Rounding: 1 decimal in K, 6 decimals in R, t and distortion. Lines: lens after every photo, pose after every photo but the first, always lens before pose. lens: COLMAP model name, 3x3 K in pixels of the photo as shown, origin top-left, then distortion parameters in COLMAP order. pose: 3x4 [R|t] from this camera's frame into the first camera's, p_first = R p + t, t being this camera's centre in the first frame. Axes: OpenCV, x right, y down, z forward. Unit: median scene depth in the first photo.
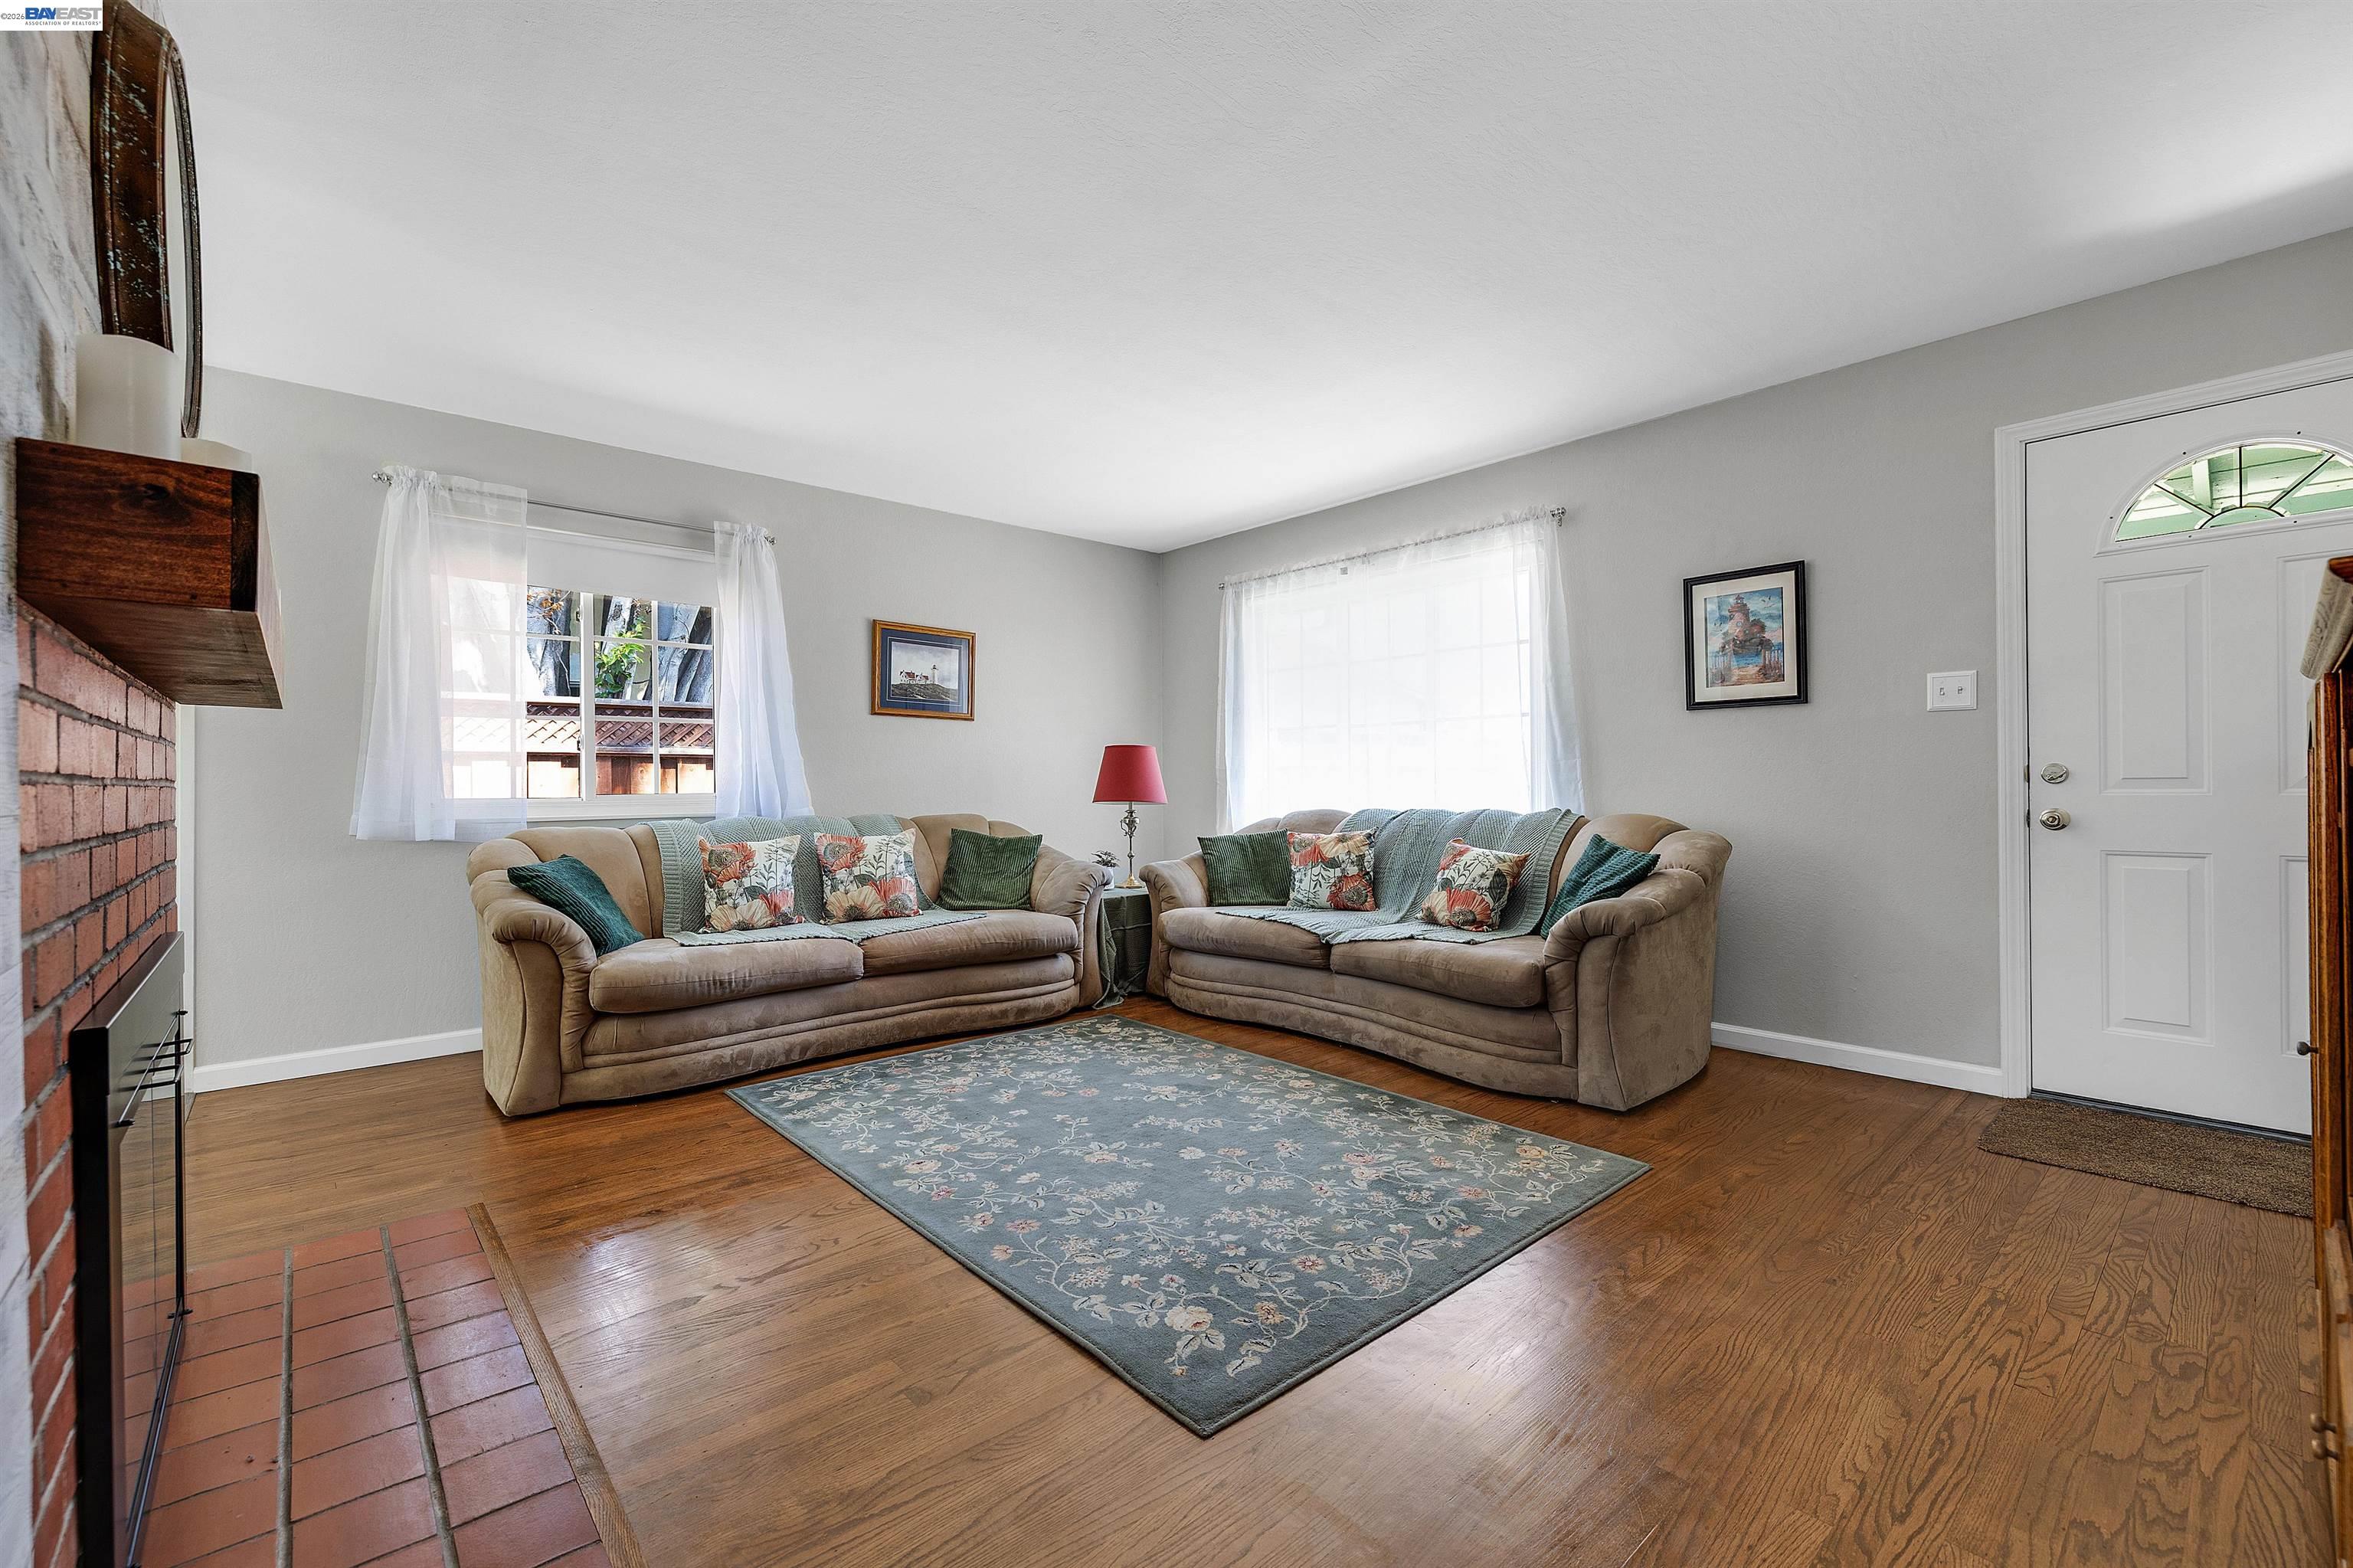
lens RADIAL K [[983.7, 0, 1168.3], [0, 983.7, 786.9], [0, 0, 1]] dist [-0.002235, 0.000321]
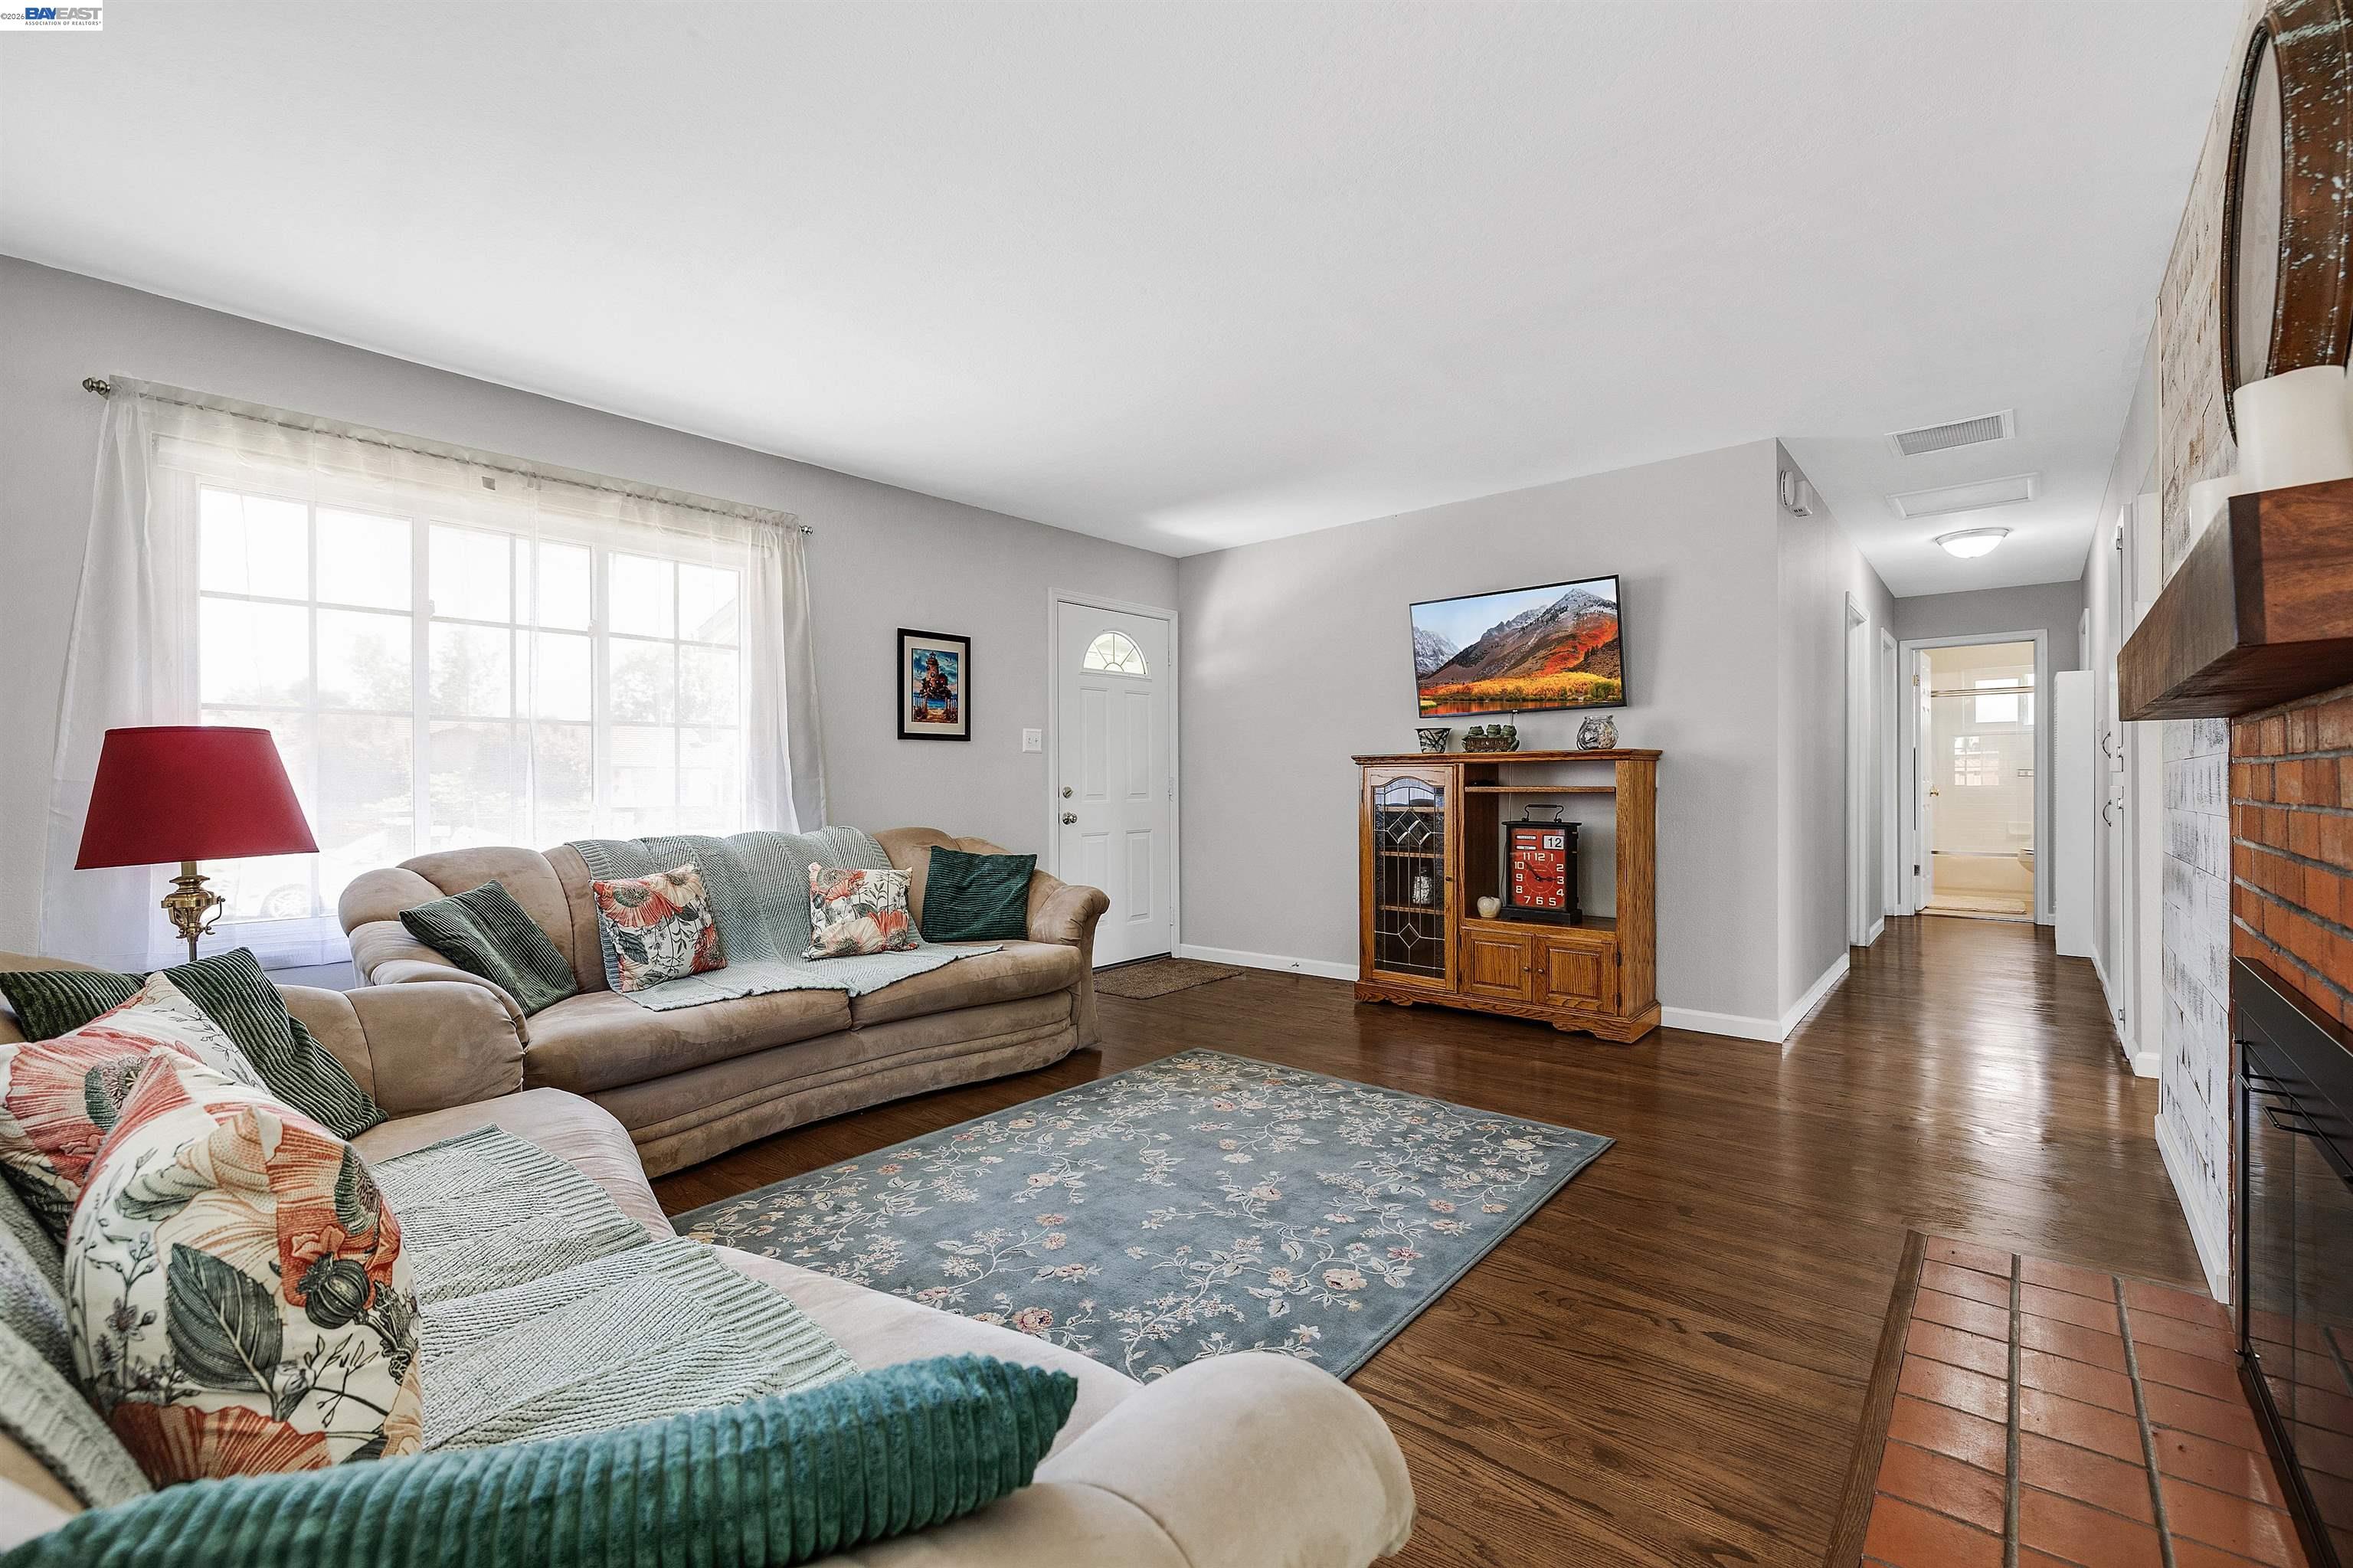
lens RADIAL K [[983.7, 0, 1175.2], [0, 983.7, 783.7], [0, 0, 1]] dist [-0.002235, 0.000321]
pose [[-0.133252, 0.005068, 0.991069, -0.774151], [0.008671, 0.999955, -0.003948, -0.017934], [-0.991044, 0.008067, -0.133290, 0.923038]]
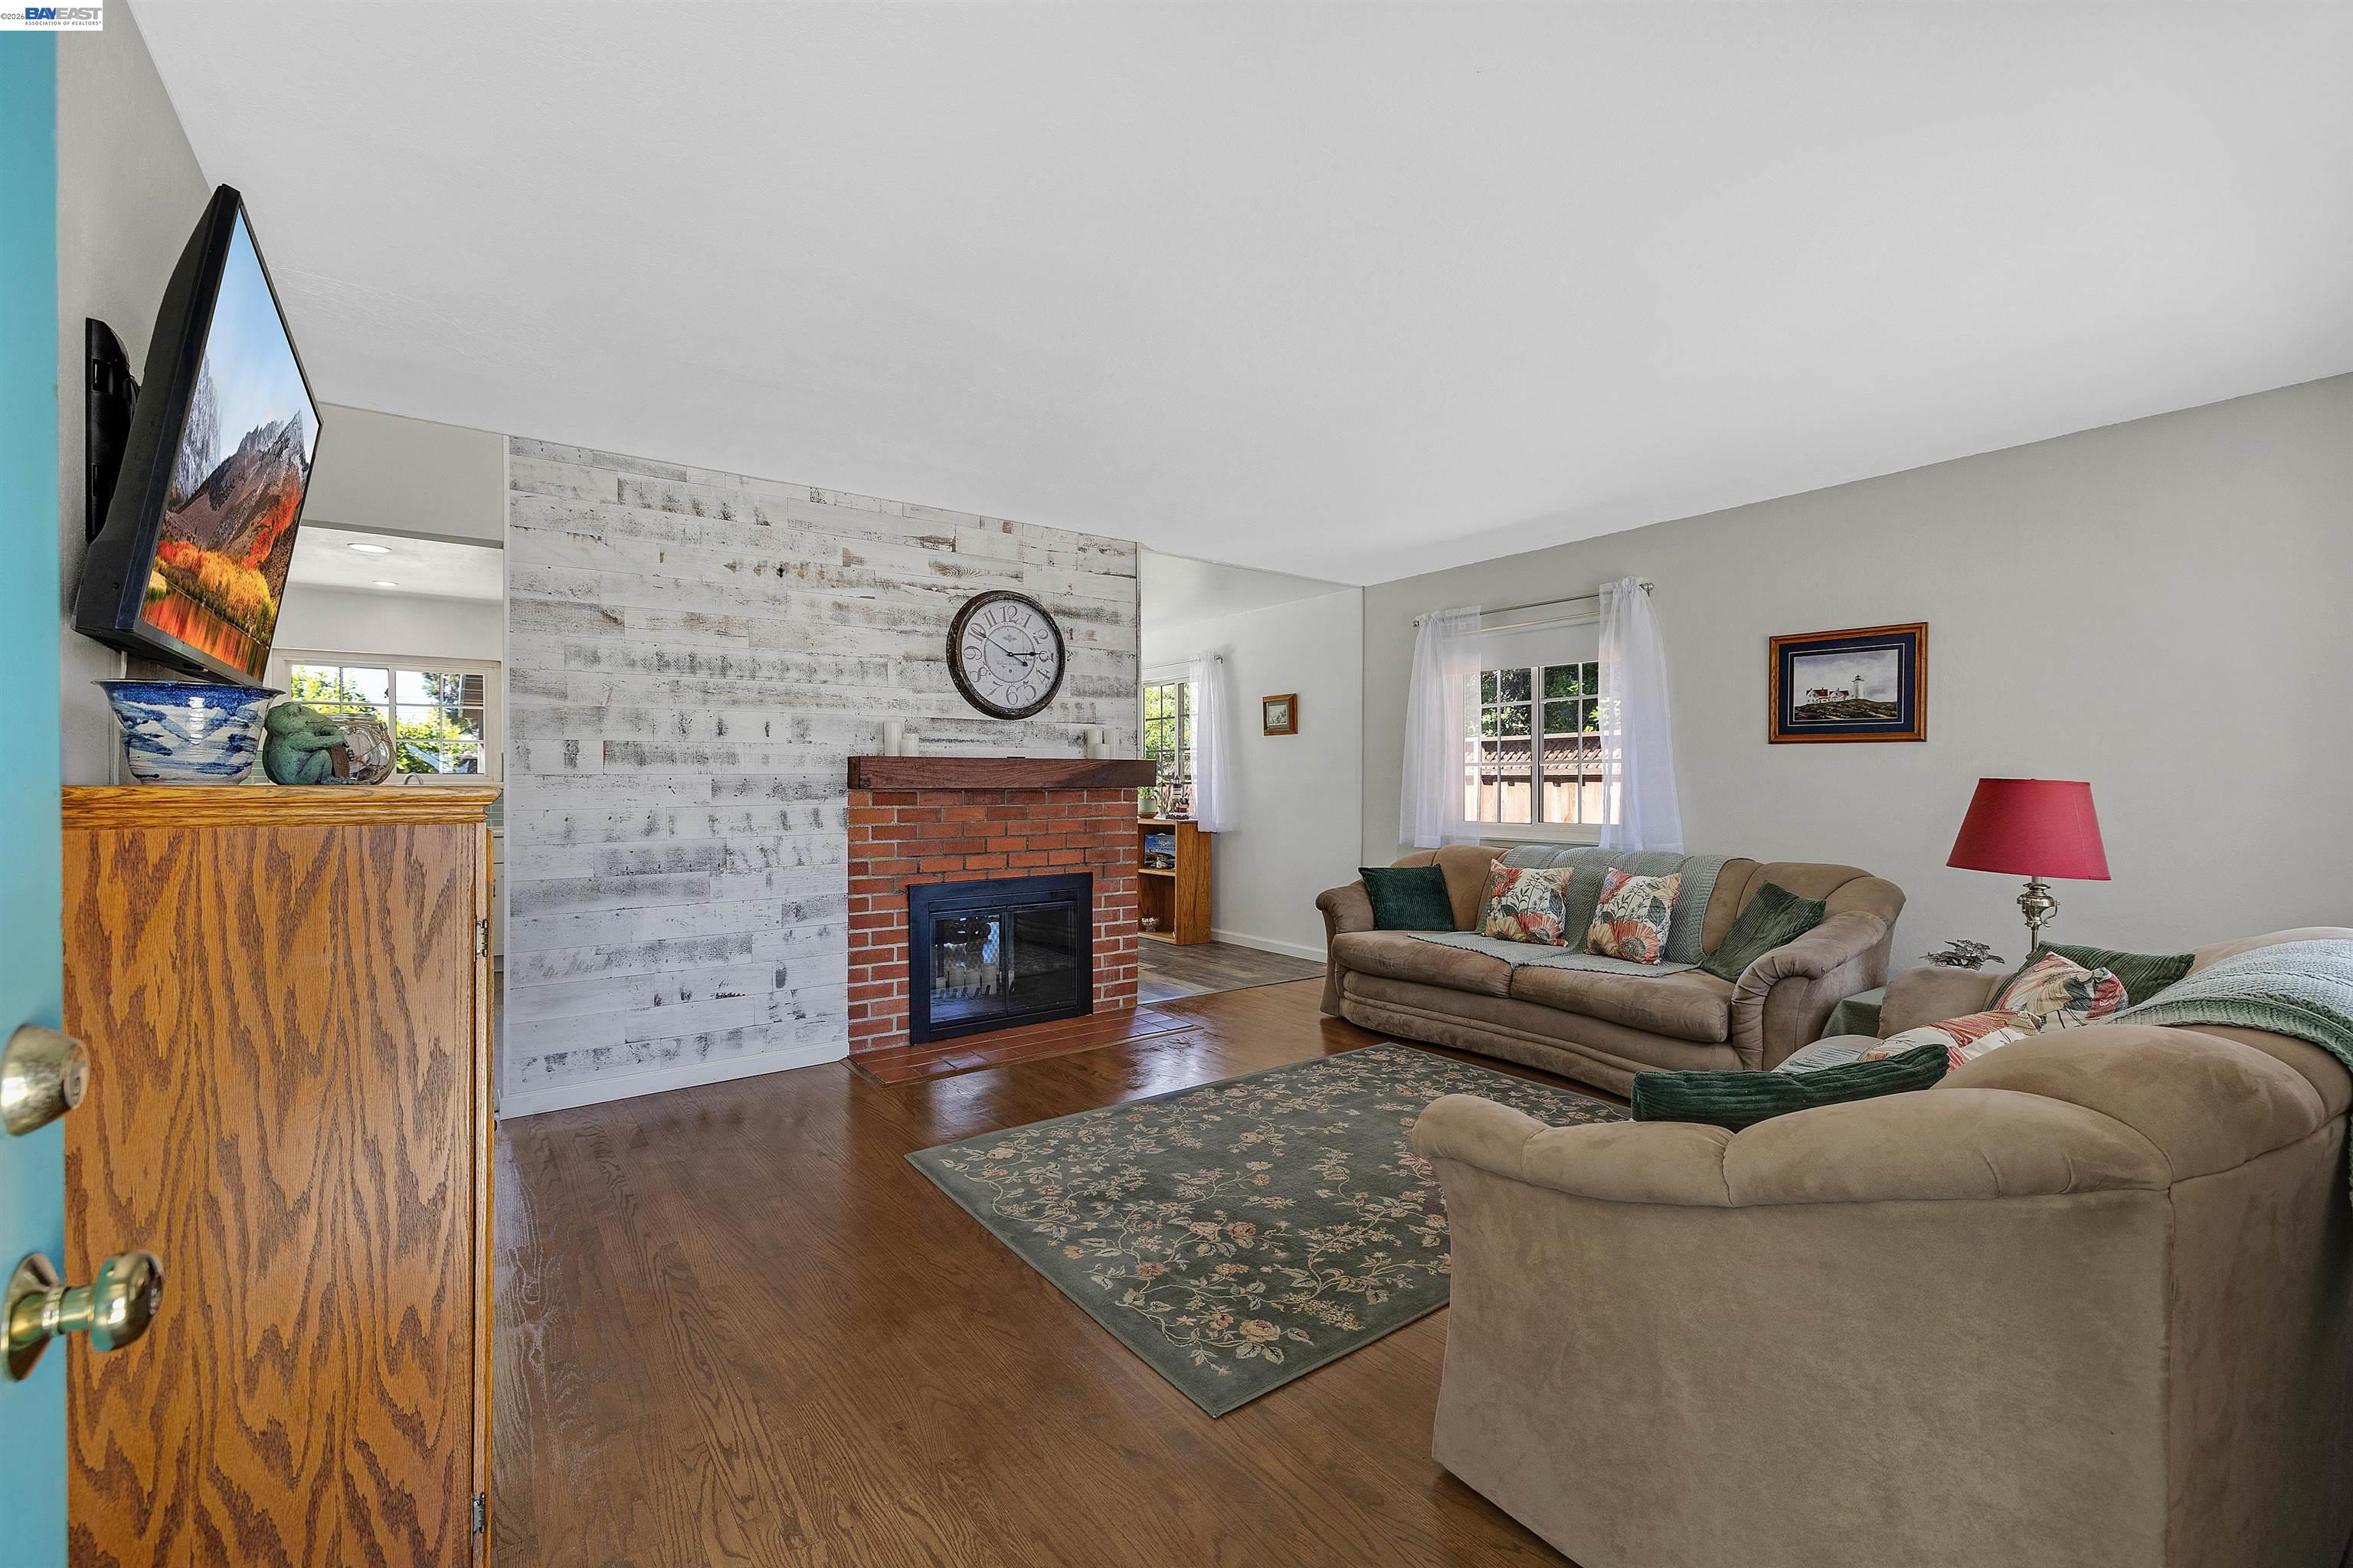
lens RADIAL K [[983.7, 0, 1169.4], [0, 983.7, 783.1], [0, 0, 1]] dist [-0.002235, 0.000321]
pose [[-0.094424, 0.008206, -0.995498, 0.906022], [0.003434, 0.999963, 0.007917, -0.066435], [0.995526, -0.002671, -0.094449, 0.771739]]
